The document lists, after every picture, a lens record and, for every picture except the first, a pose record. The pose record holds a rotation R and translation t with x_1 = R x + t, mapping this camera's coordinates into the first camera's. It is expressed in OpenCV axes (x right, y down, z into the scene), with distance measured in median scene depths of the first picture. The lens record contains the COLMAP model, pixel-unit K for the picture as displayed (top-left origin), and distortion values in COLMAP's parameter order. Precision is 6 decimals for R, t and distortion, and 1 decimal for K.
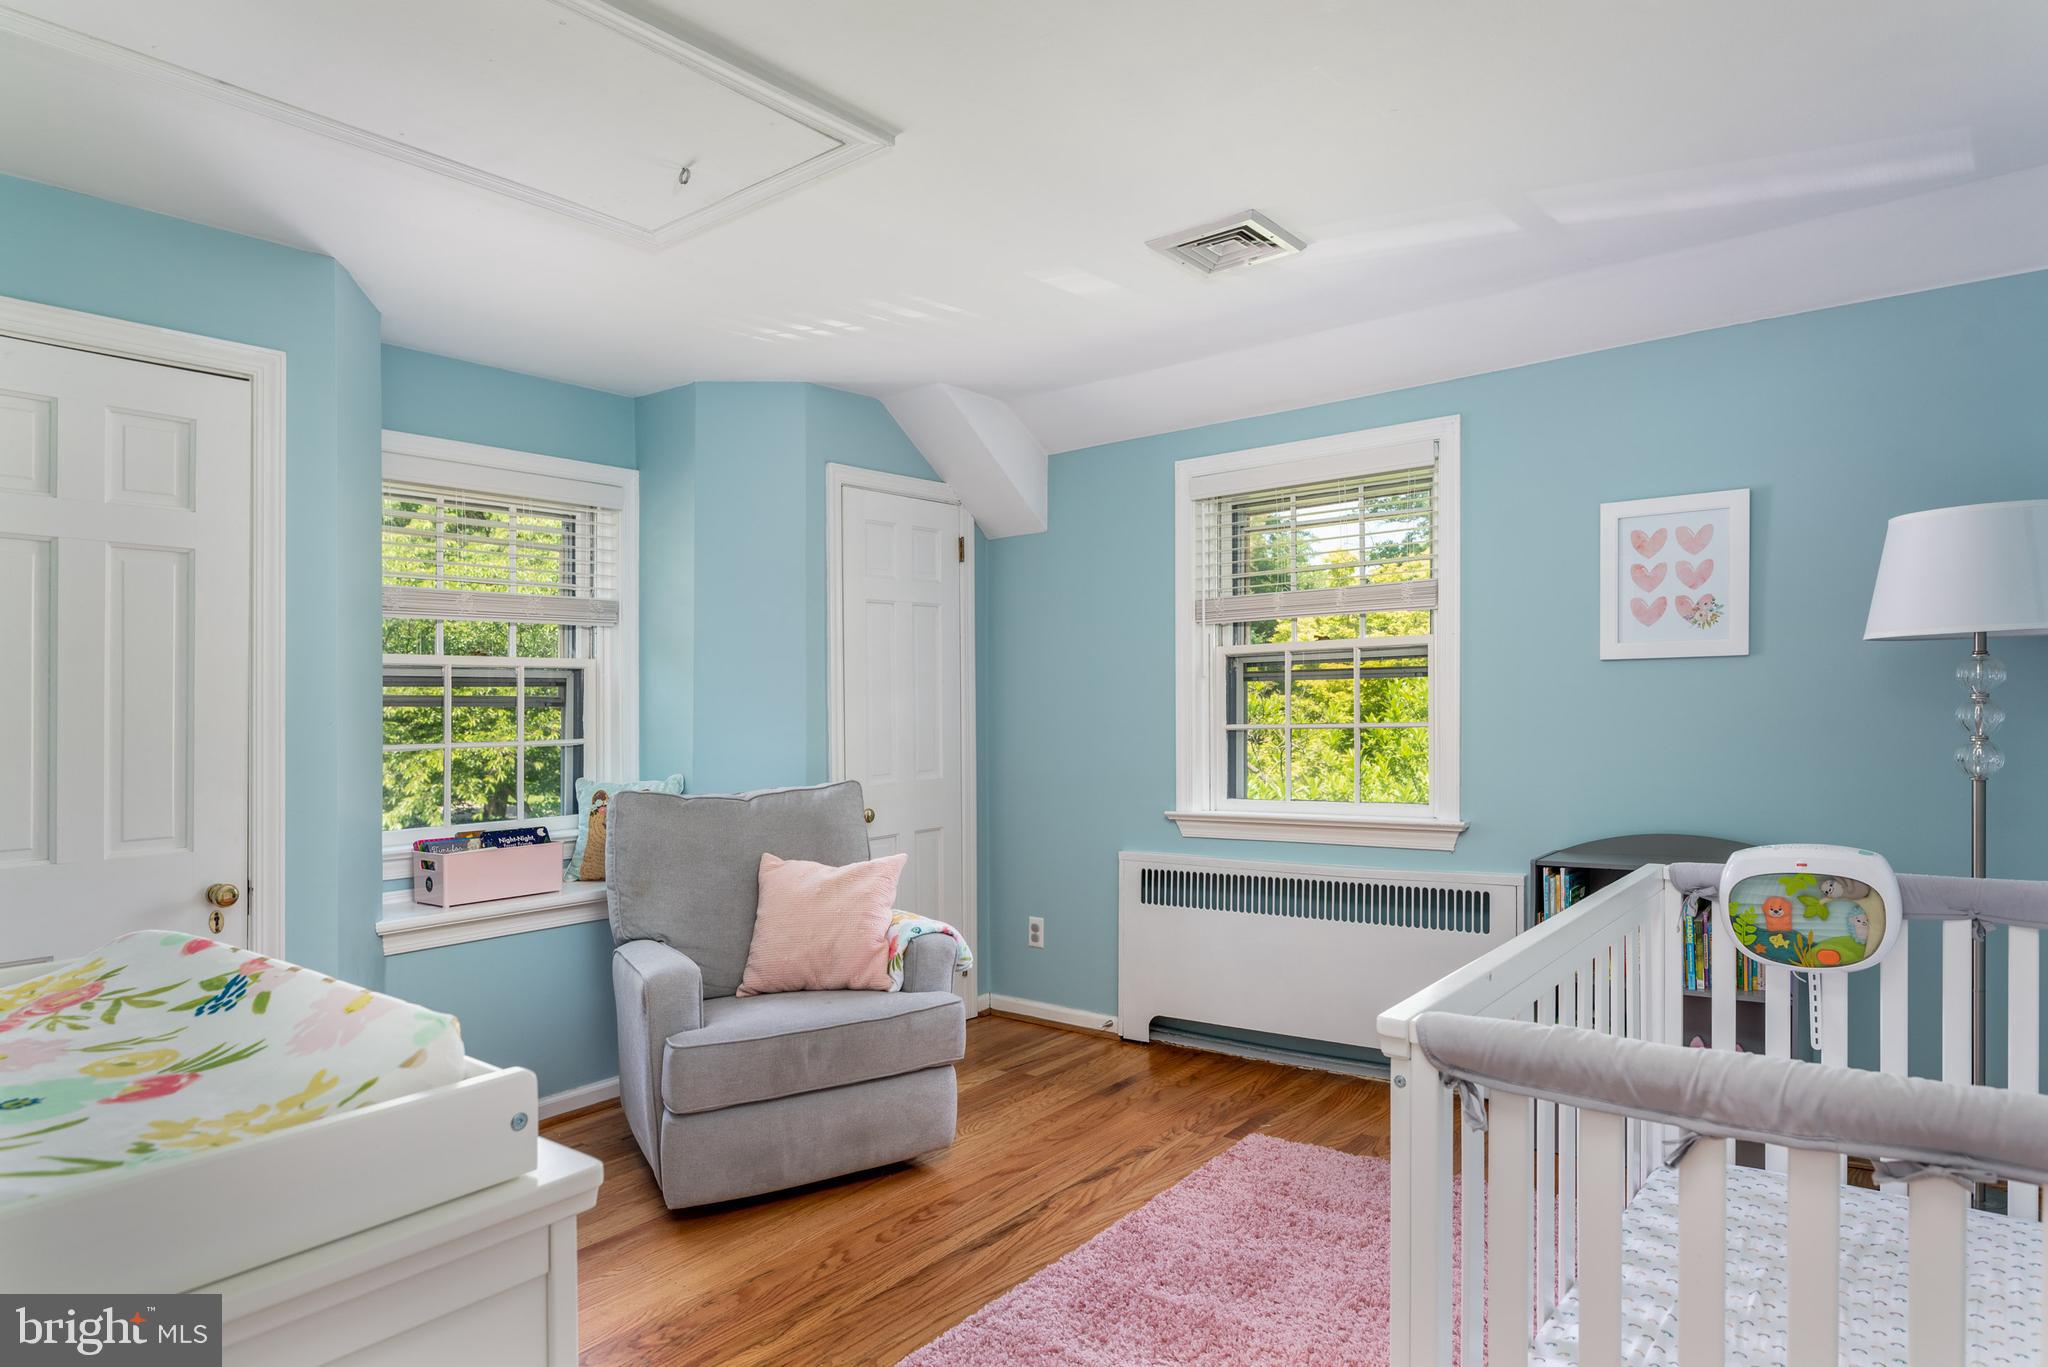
lens RADIAL K [[1174.8, 0, 1037.3], [0, 1174.8, 699.7], [0, 0, 1]] dist [-0.006033, 0.000241]
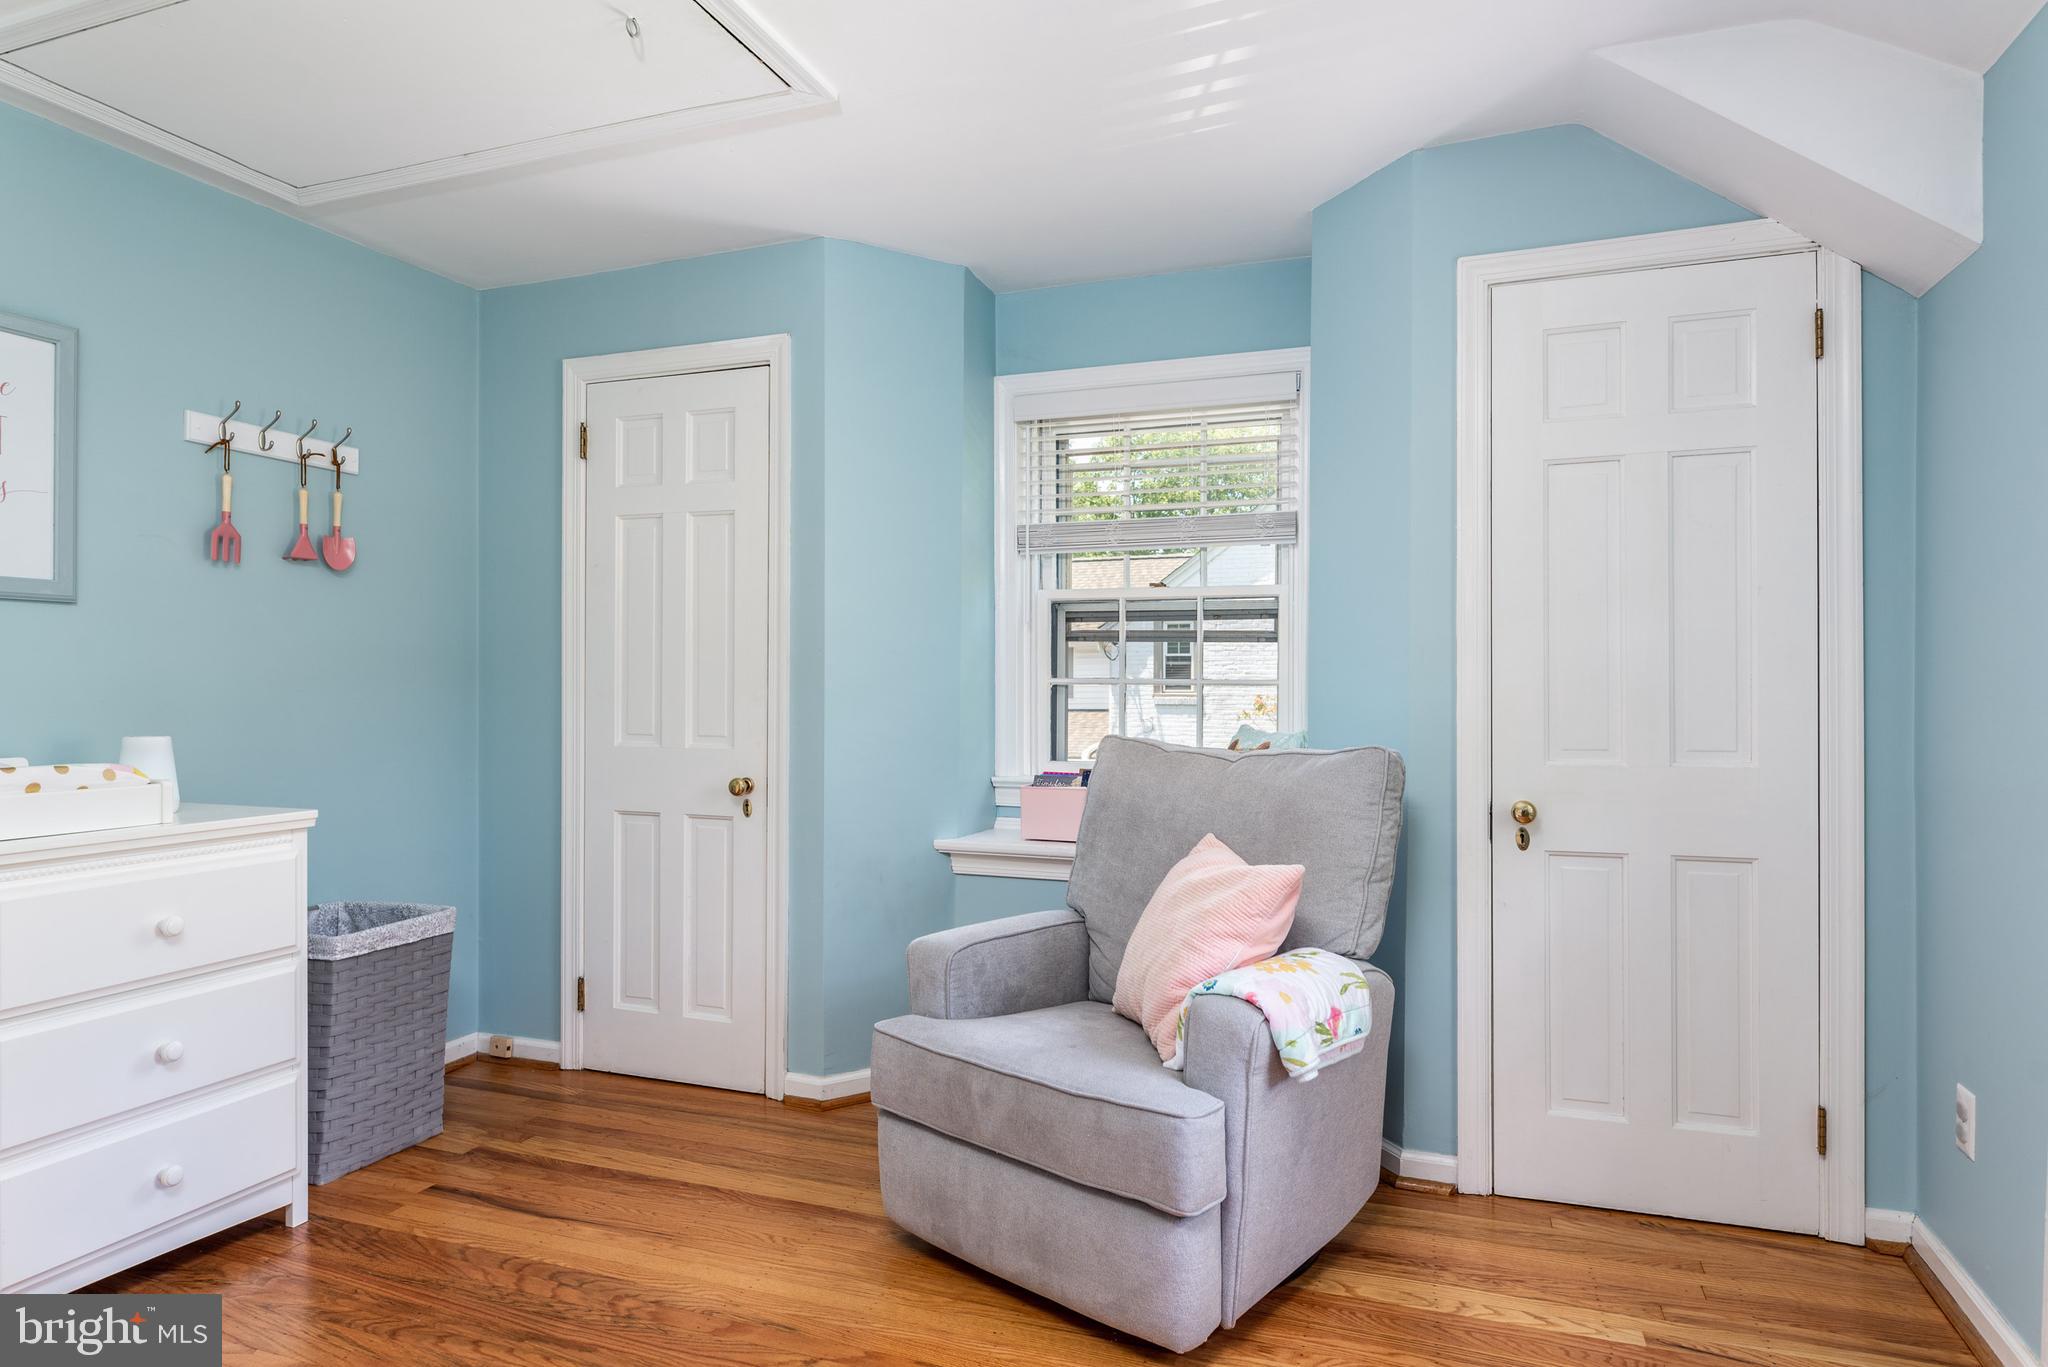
lens RADIAL K [[1174.8, 0, 1032.9], [0, 1174.8, 668.9], [0, 0, 1]] dist [-0.006033, 0.000241]
pose [[0.301936, 0.008407, -0.953291, 0.411180], [-0.002346, 0.999965, 0.008076, 0.021582], [0.953325, -0.000202, 0.301945, 0.647855]]
